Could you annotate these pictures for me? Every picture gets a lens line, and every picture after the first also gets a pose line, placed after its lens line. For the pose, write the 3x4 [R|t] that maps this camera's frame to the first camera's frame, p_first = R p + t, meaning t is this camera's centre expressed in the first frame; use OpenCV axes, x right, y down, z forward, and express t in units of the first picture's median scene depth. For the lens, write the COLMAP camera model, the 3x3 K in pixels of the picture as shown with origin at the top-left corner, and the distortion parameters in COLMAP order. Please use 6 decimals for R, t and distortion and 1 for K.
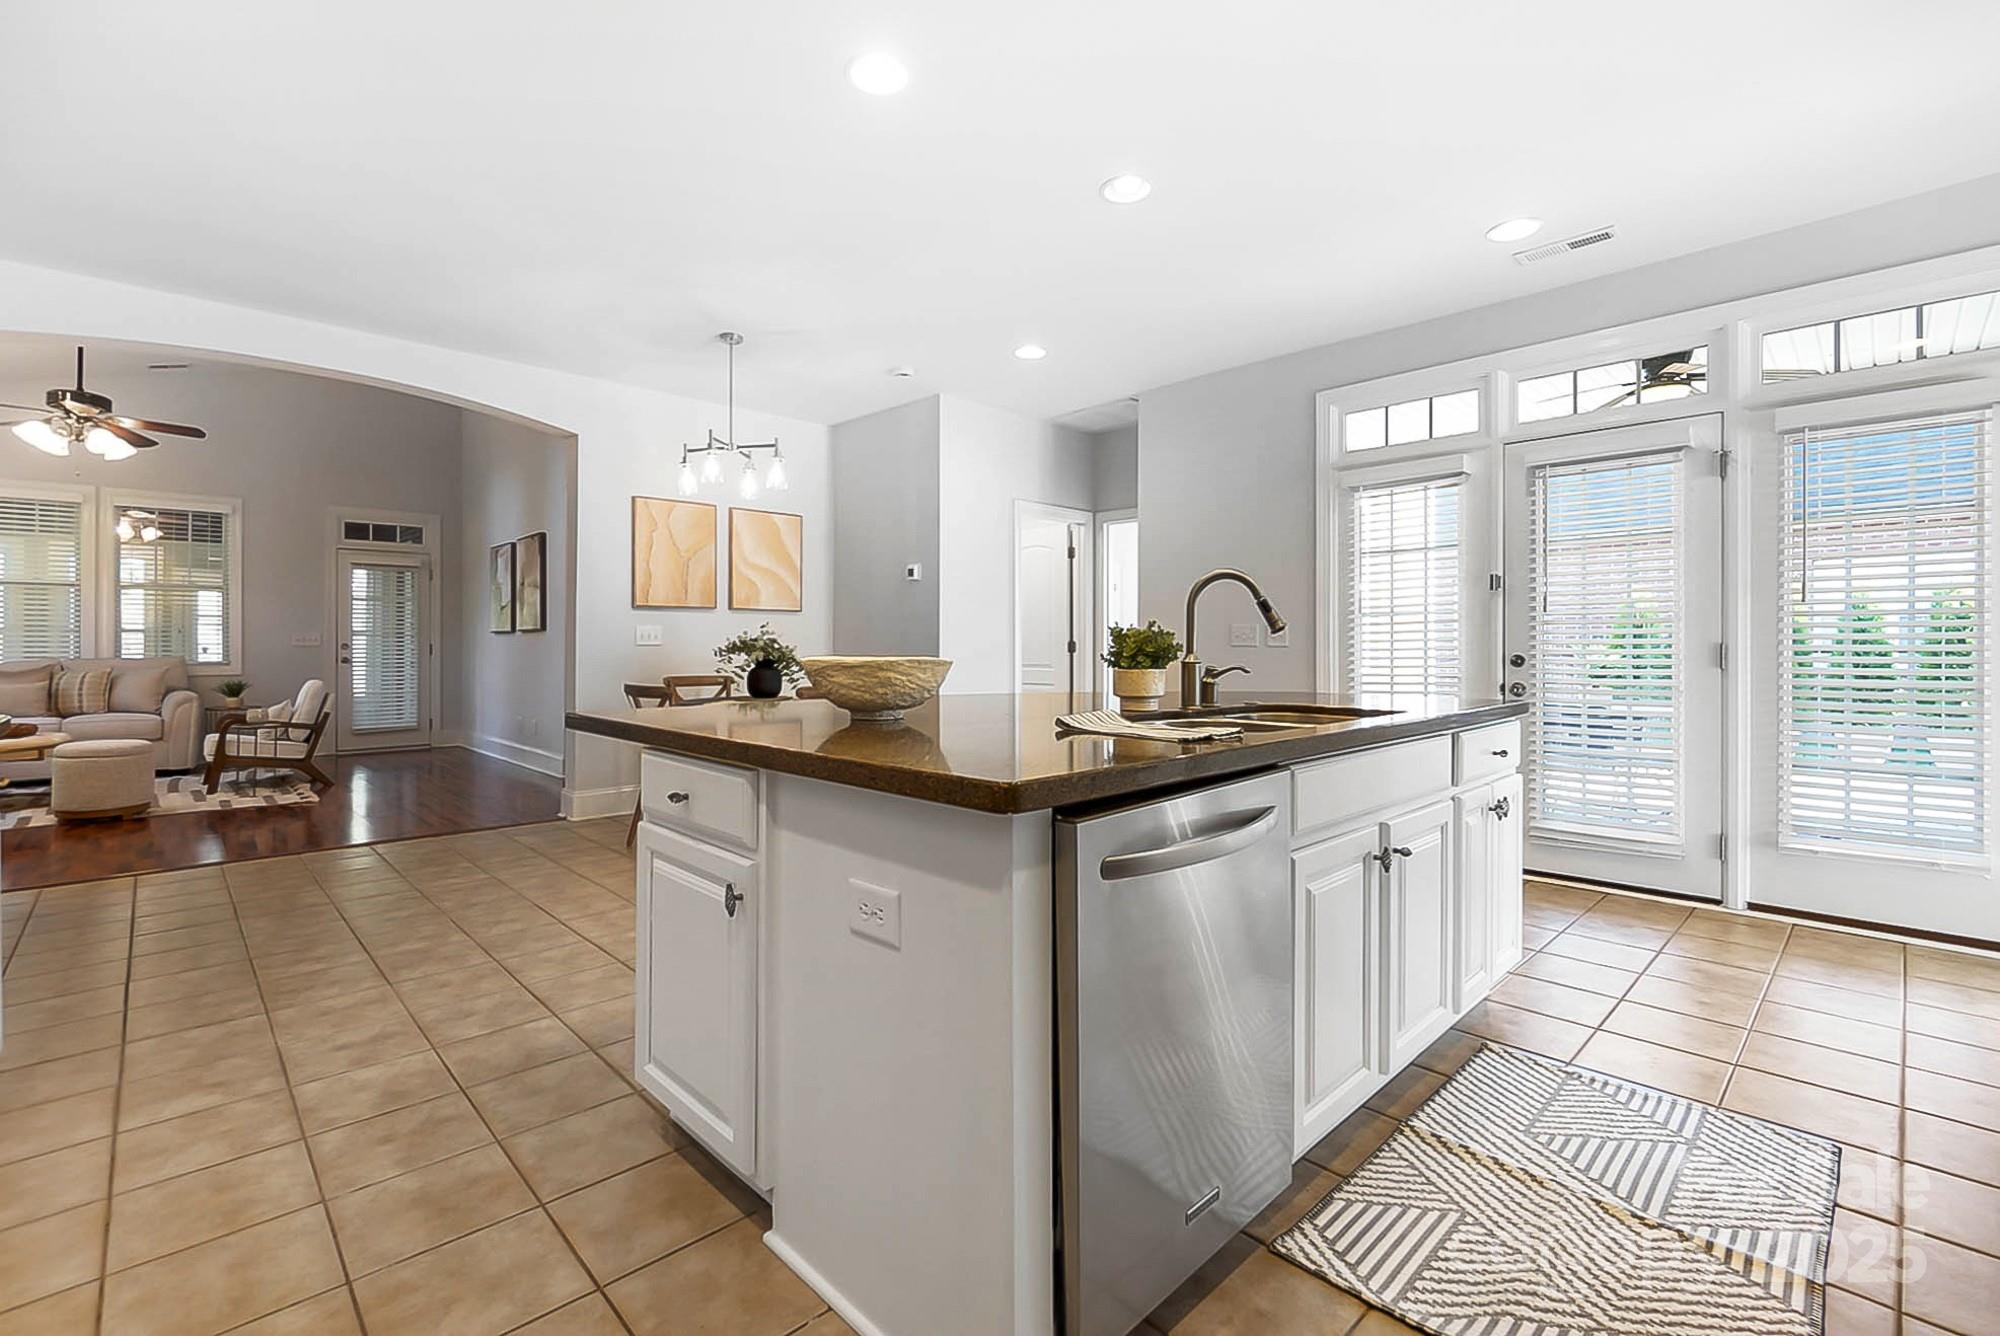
lens RADIAL K [[878.2, 0, 986.5], [0, 878.2, 651.4], [0, 0, 1]] dist [-0.007969, 0.000347]
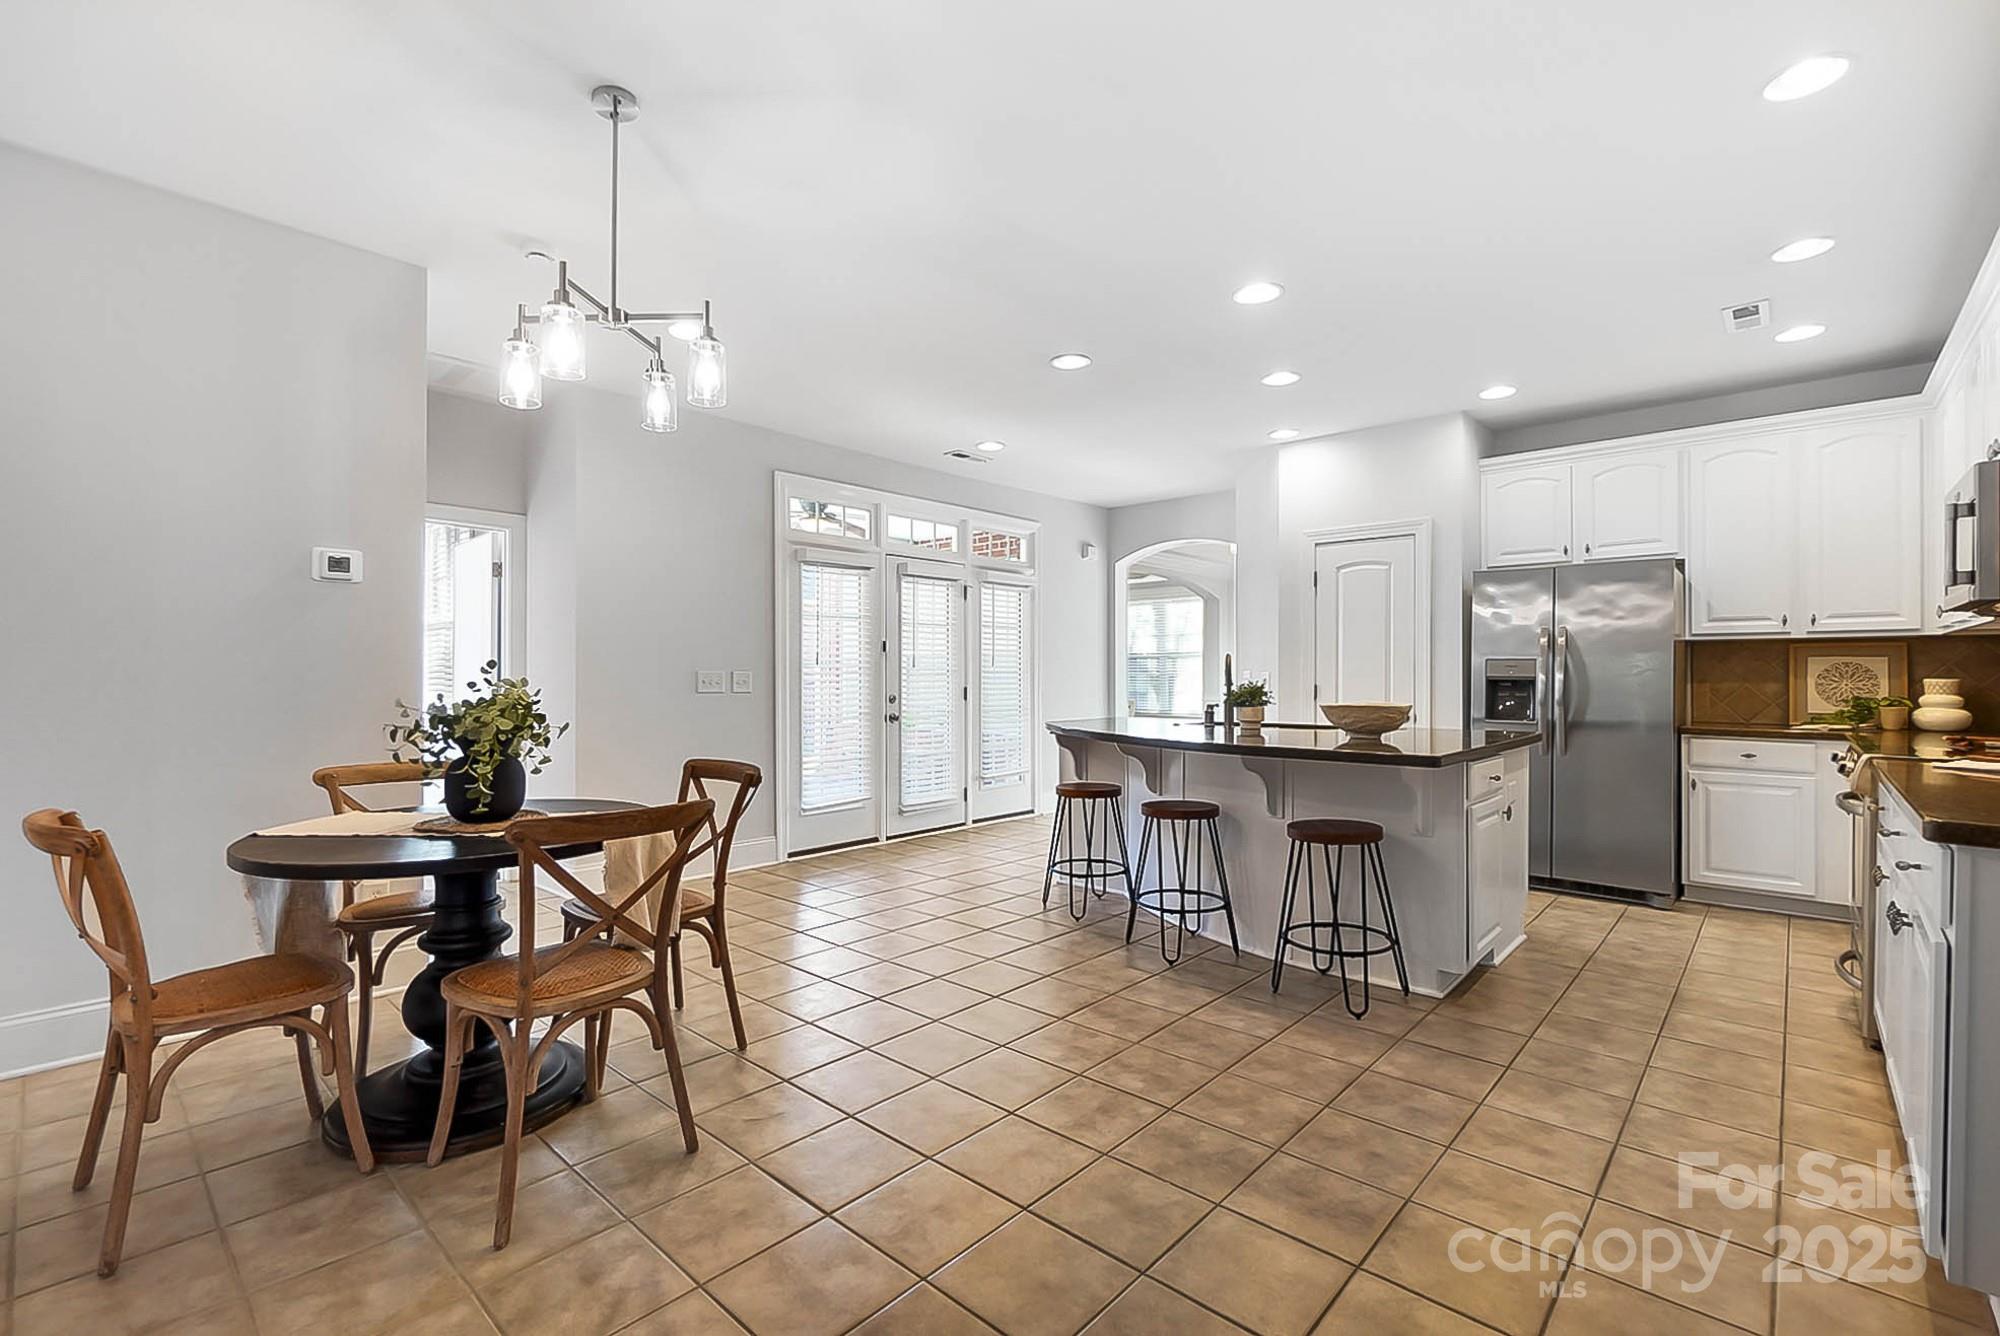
lens RADIAL K [[878.2, 0, 987.1], [0, 878.2, 678.6], [0, 0, 1]] dist [-0.007969, 0.000347]
pose [[-0.060181, -0.004510, 0.998177, -1.439513], [0.006004, 0.999970, 0.004880, -0.048107], [-0.998169, 0.006287, -0.060152, 1.454564]]
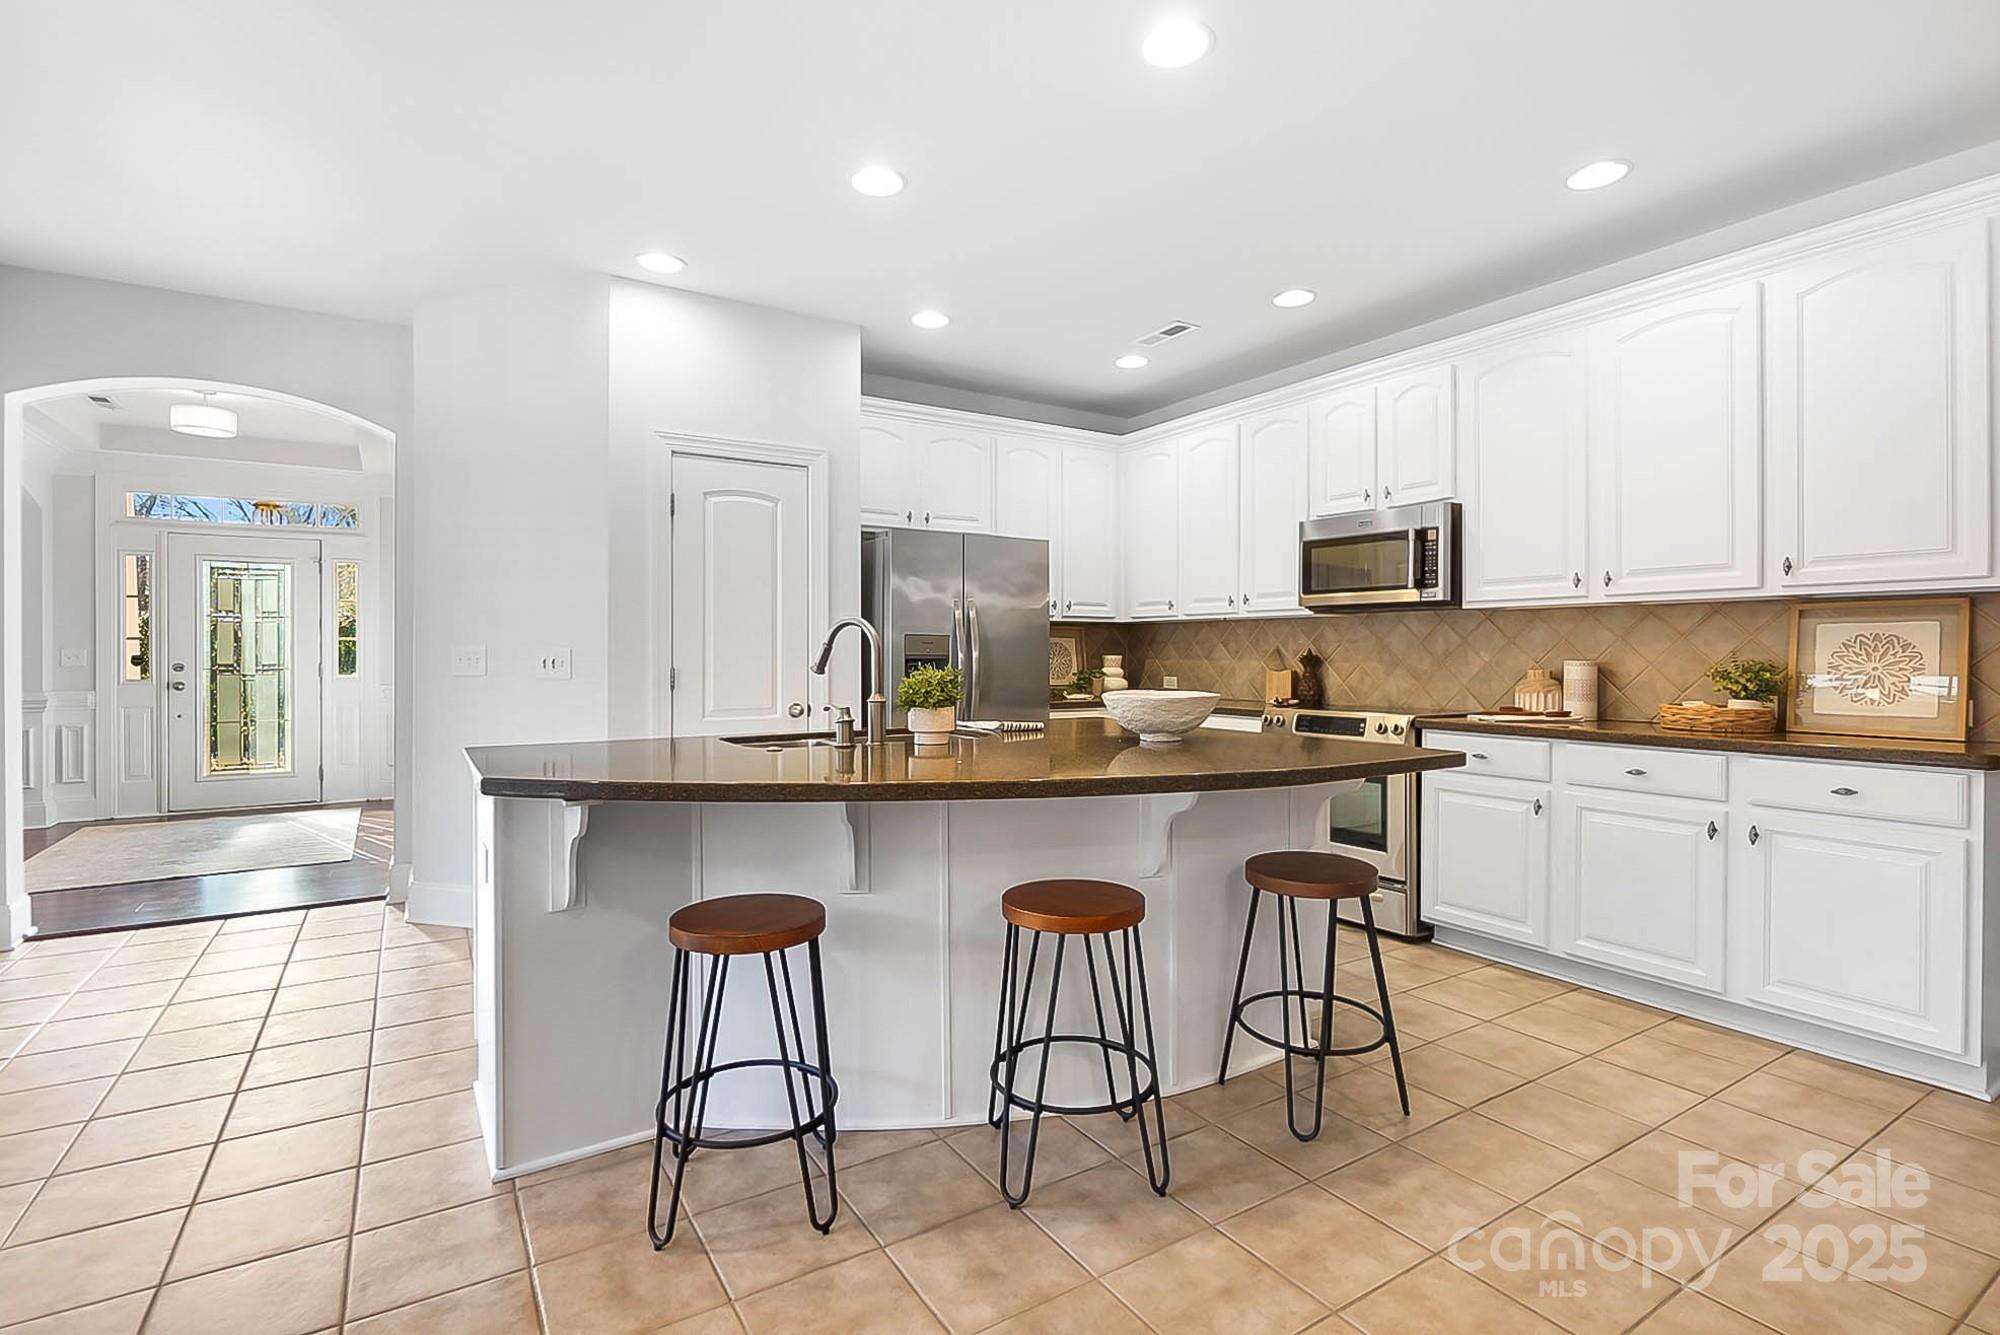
lens RADIAL K [[933.1, 0, 997.5], [0, 933.1, 652.8], [0, 0, 1]] dist [-0.001921, -0.000531]
pose [[-0.979482, -0.000870, 0.201528, -0.130328], [0.000526, 0.999976, 0.006873, -0.052782], [-0.201529, 0.006838, -0.979459, 1.871661]]
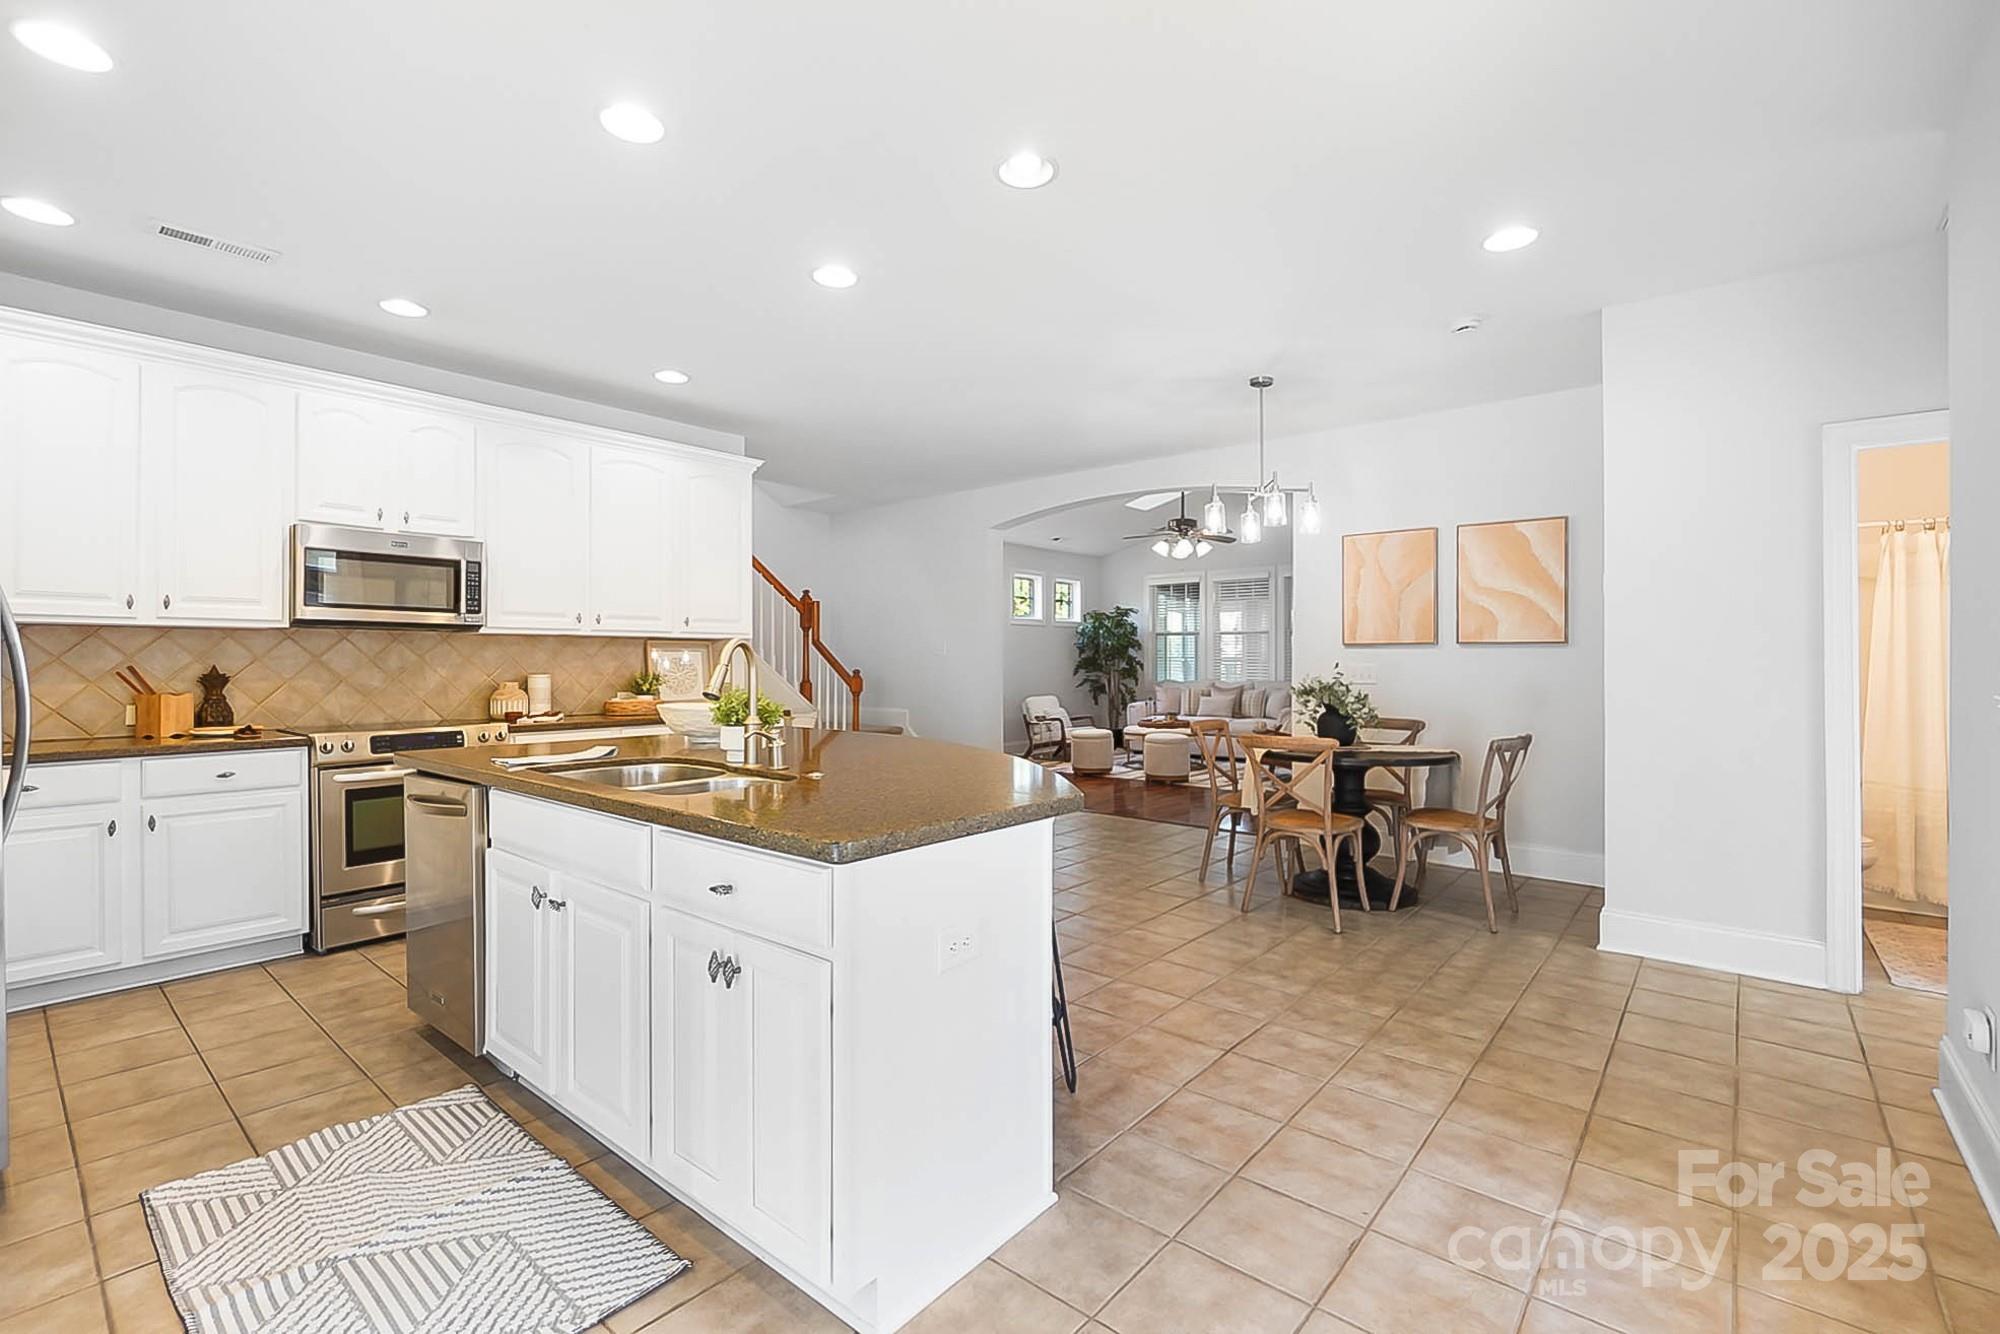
lens RADIAL K [[871.1, 0, 987.6], [0, 871.1, 661.8], [0, 0, 1]] dist [-0.007629, 0.000600]
pose [[0.107482, 0.000388, -0.994207, 1.188639], [-0.006263, 0.999980, -0.000287, -0.062181], [0.994187, 0.006257, 0.107482, 1.040371]]
